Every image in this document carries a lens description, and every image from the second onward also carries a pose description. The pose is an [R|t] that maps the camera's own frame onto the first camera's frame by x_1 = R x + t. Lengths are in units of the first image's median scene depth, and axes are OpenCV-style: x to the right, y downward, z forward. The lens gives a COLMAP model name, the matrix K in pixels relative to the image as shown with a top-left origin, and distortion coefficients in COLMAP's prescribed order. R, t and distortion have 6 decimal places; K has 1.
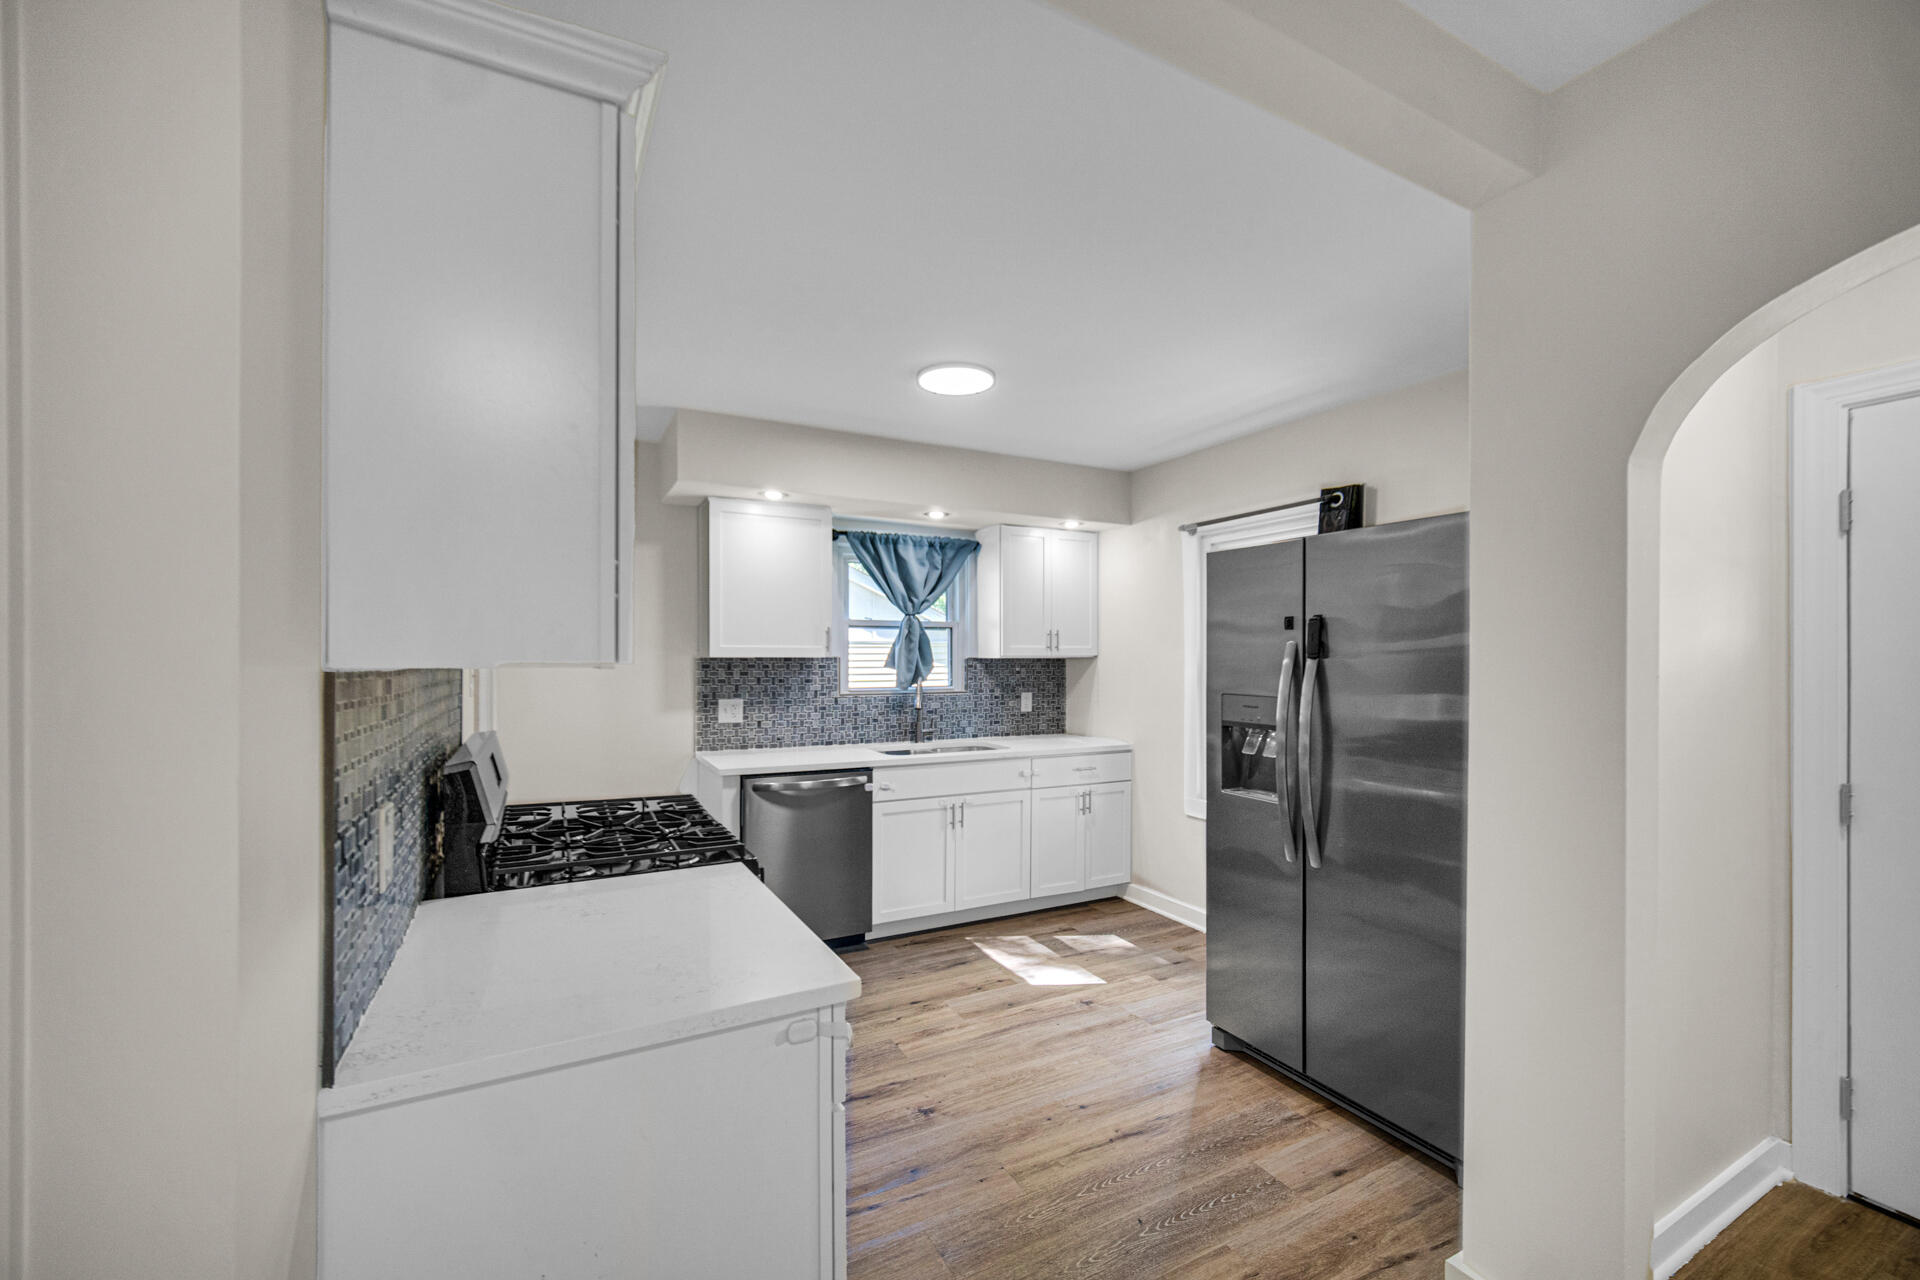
lens RADIAL K [[771.1, 0, 949.8], [0, 771.1, 659.8], [0, 0, 1]] dist [-0.000229, 0.000464]
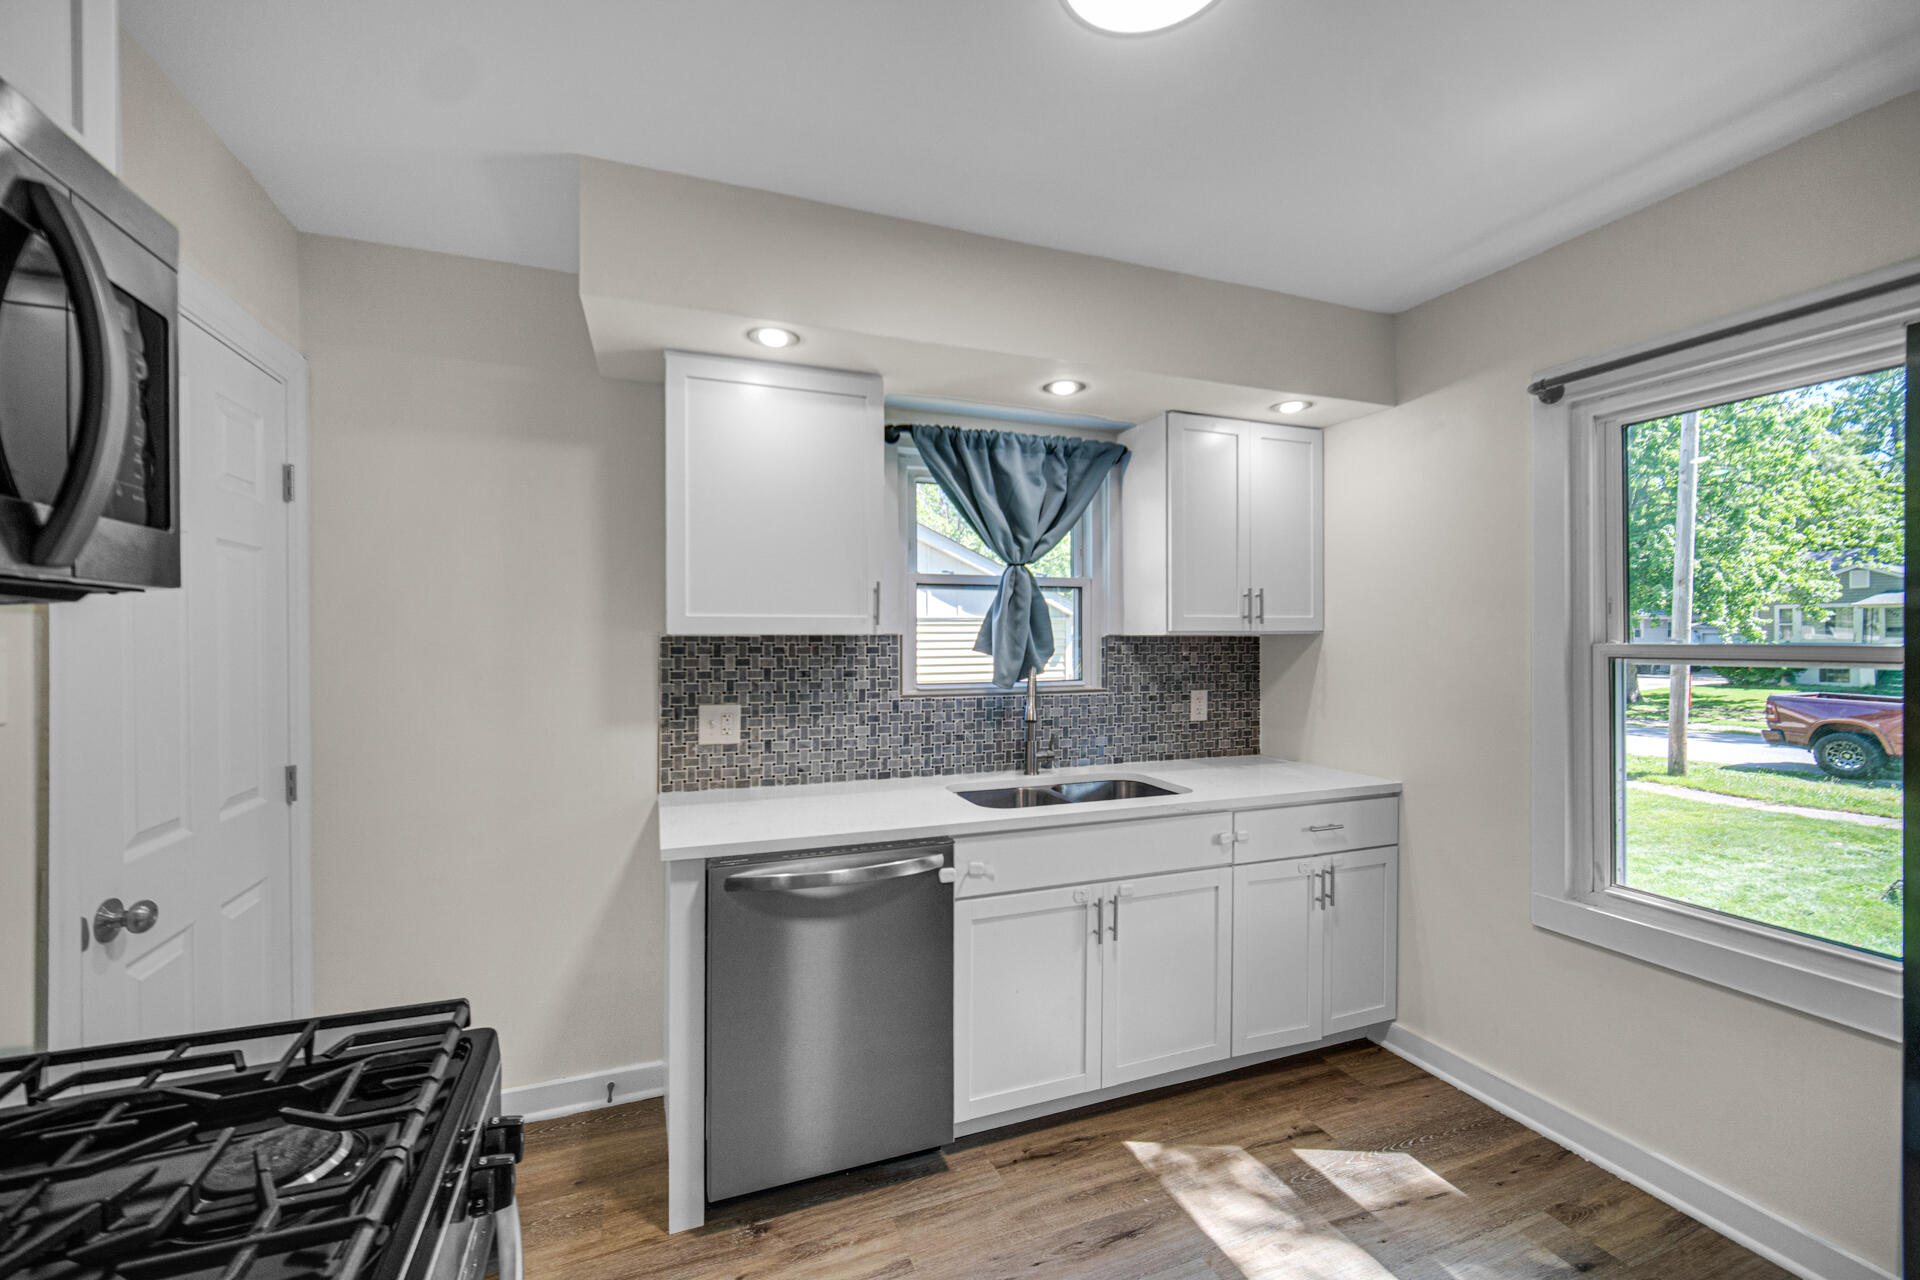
lens RADIAL K [[771.1, 0, 949.8], [0, 771.1, 642.6], [0, 0, 1]] dist [-0.000229, 0.000464]
pose [[0.993693, -0.001973, -0.112117, -0.036765], [0.002286, 0.999994, 0.002662, 0.001430], [0.112111, -0.002902, 0.993691, 0.402698]]
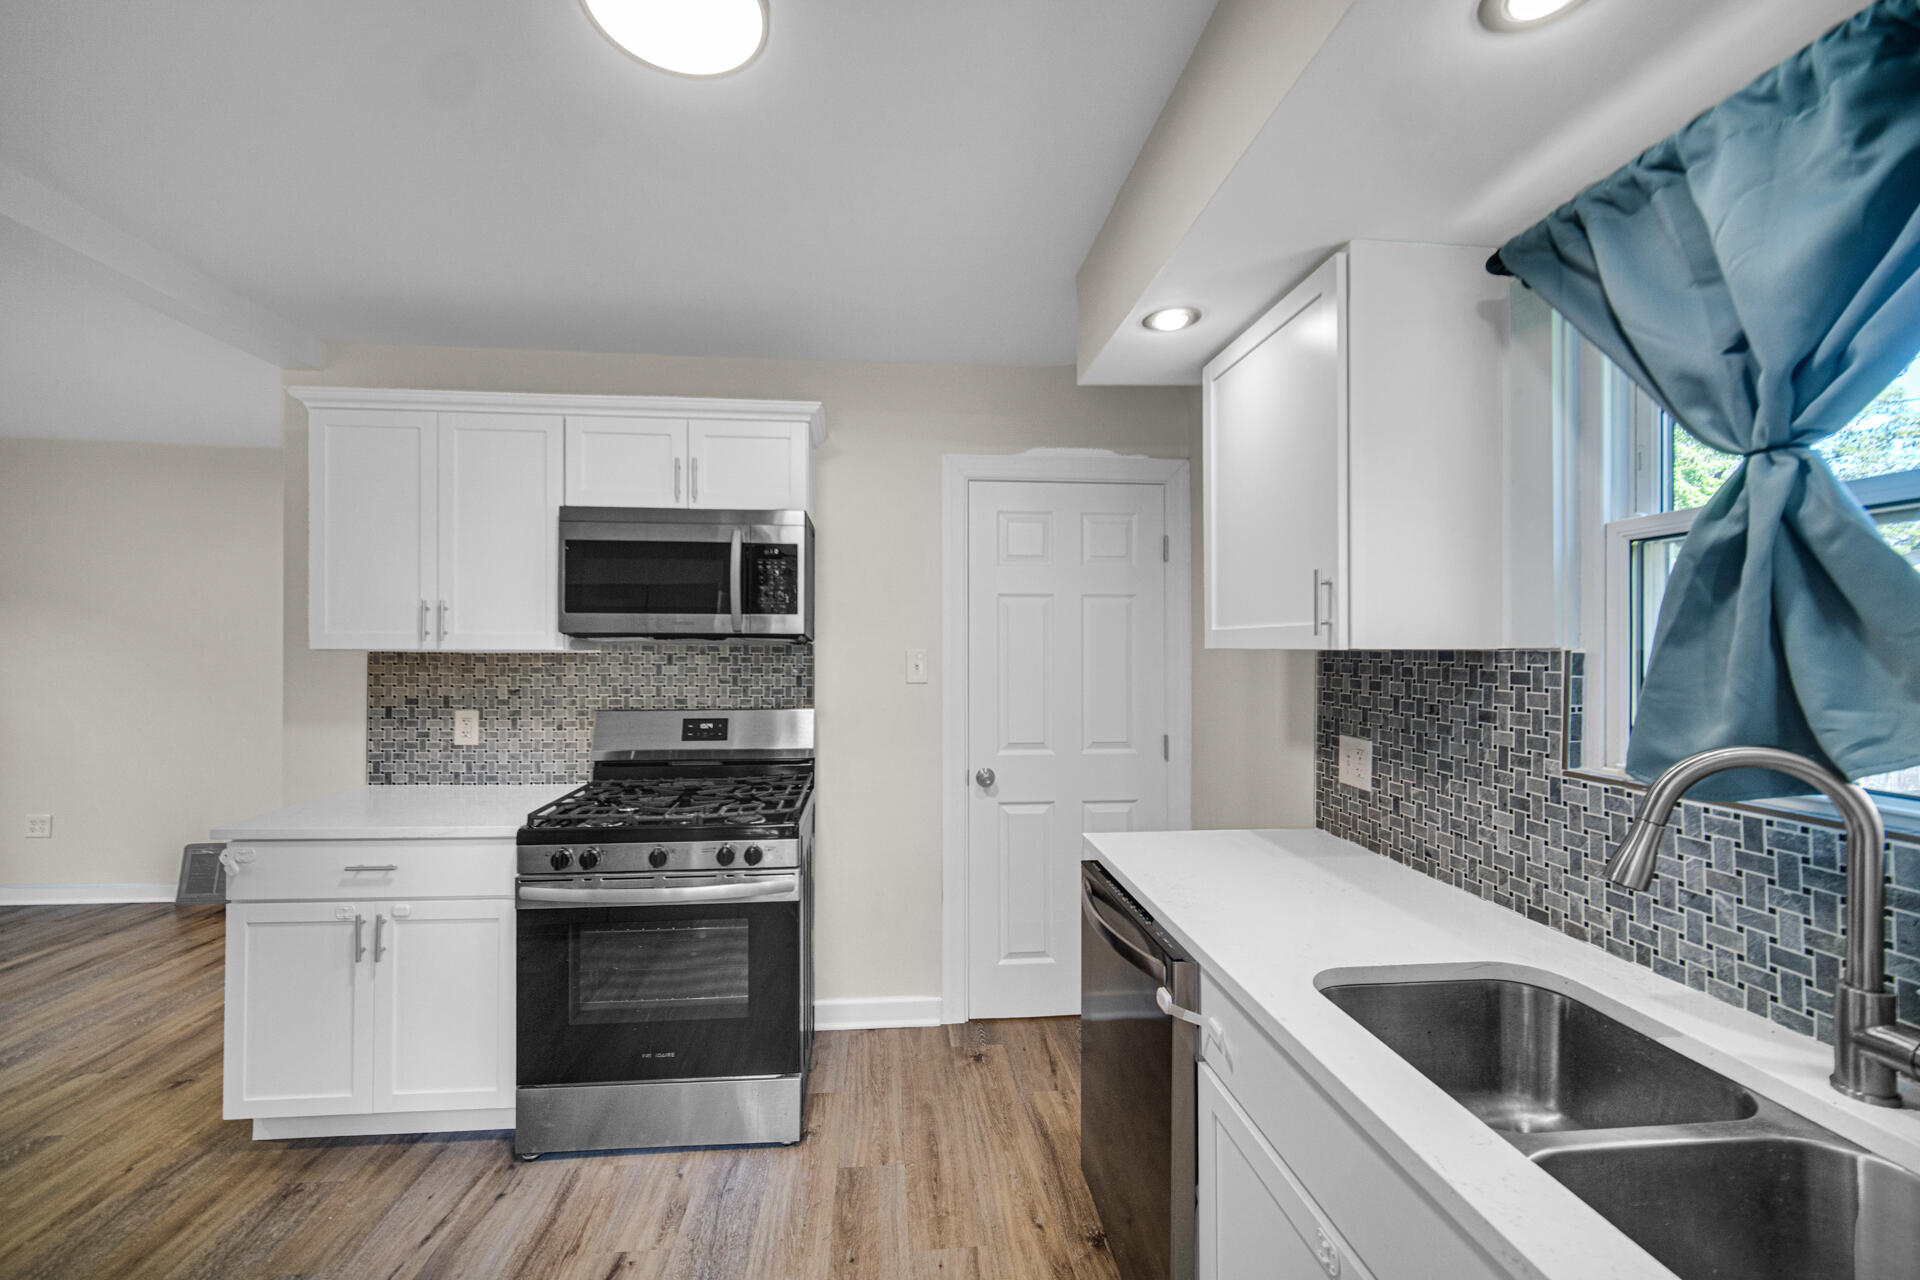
lens RADIAL K [[771.1, 0, 948.7], [0, 771.1, 651.6], [0, 0, 1]] dist [-0.000229, 0.000464]
pose [[-0.381955, 0.004579, -0.924170, 0.238329], [-0.005033, 0.999963, 0.007034, -0.003768], [0.924167, 0.007338, -0.381917, 0.901372]]
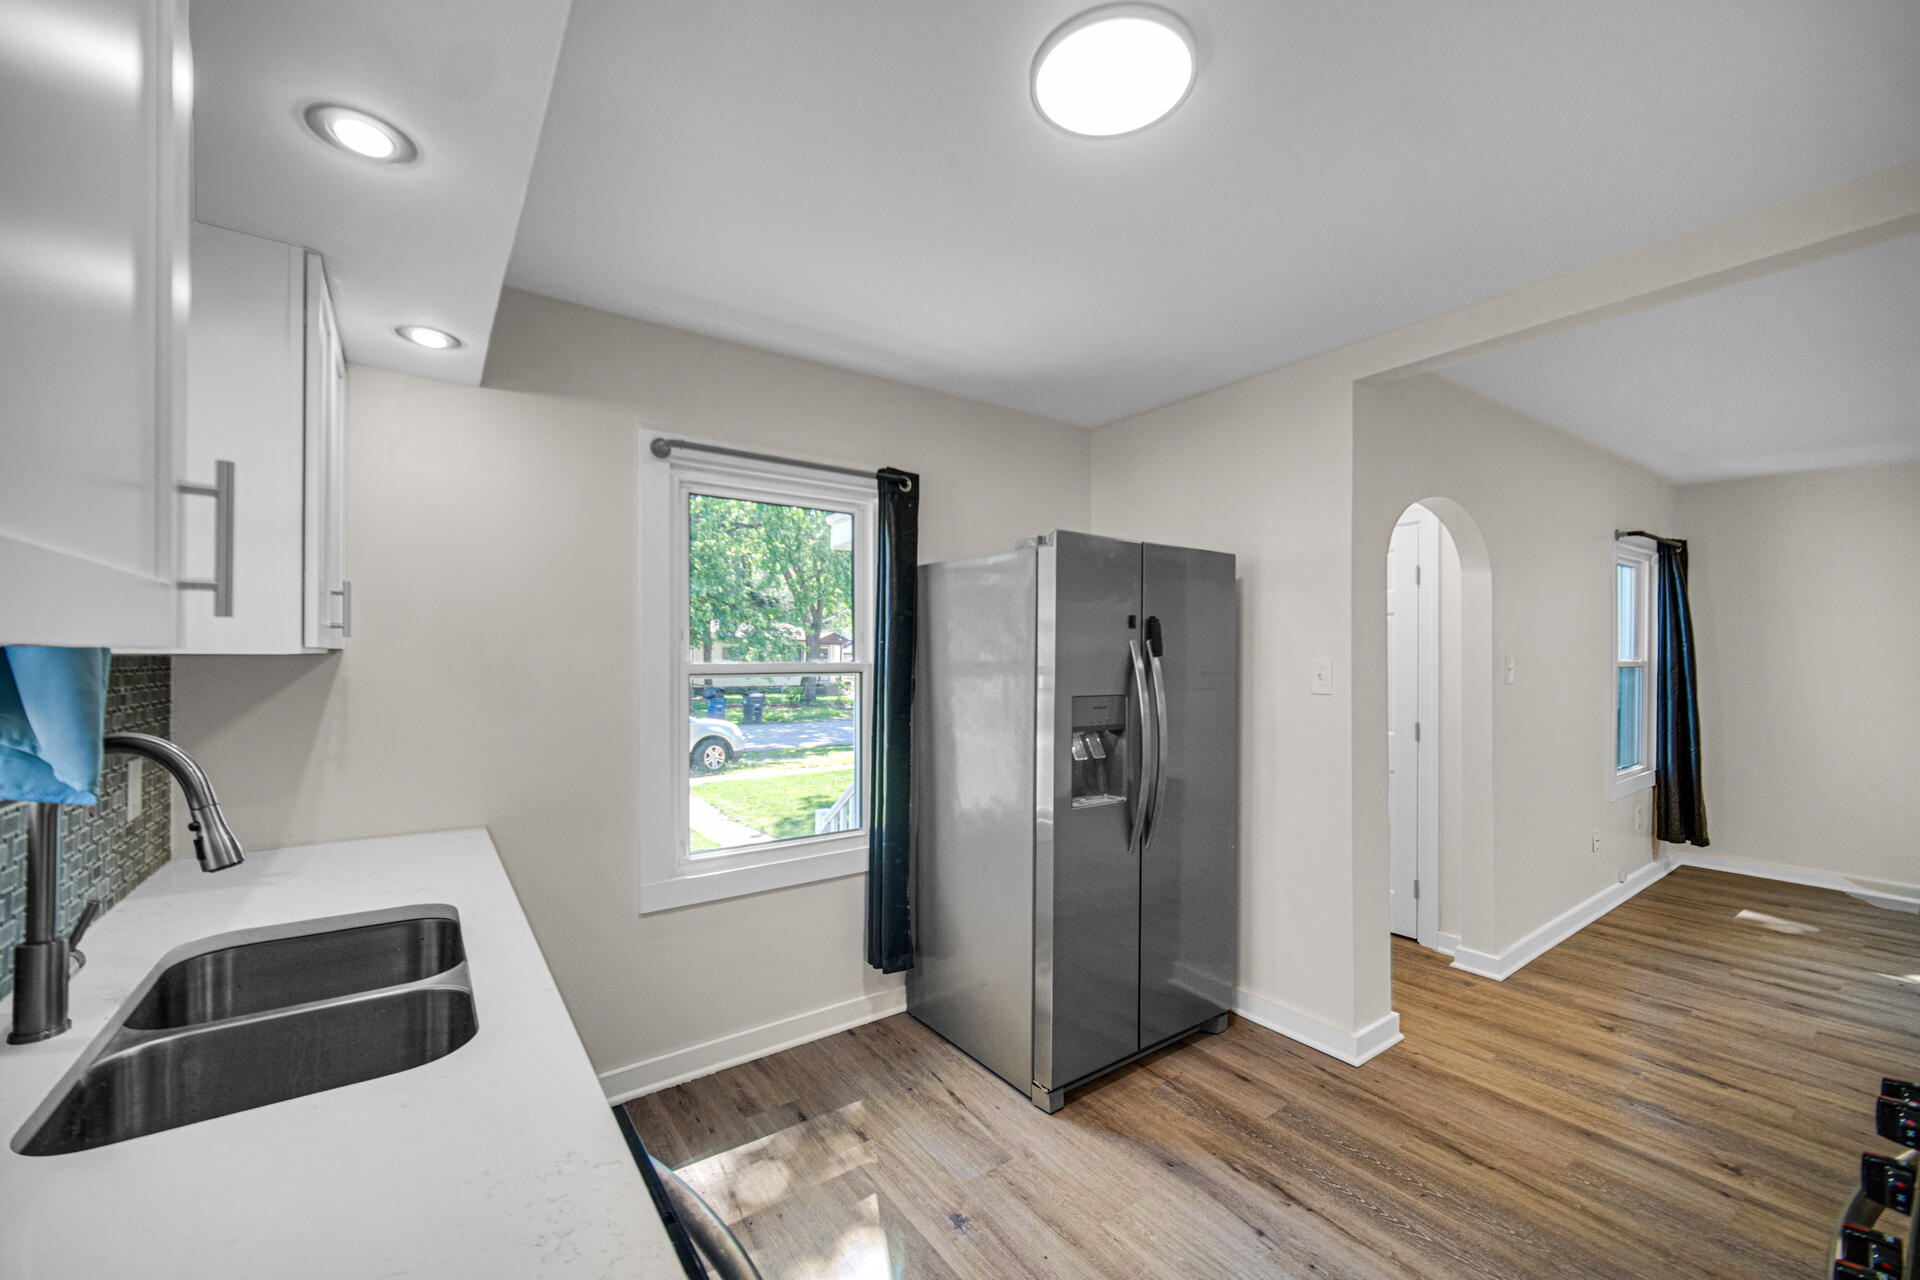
lens RADIAL K [[771.1, 0, 961.2], [0, 771.1, 645.6], [0, 0, 1]] dist [-0.000229, 0.000464]
pose [[-0.146657, 0.008440, 0.989151, -0.319245], [-0.000300, 0.999963, -0.008577, -0.004131], [-0.989187, -0.001555, -0.146649, 0.807275]]
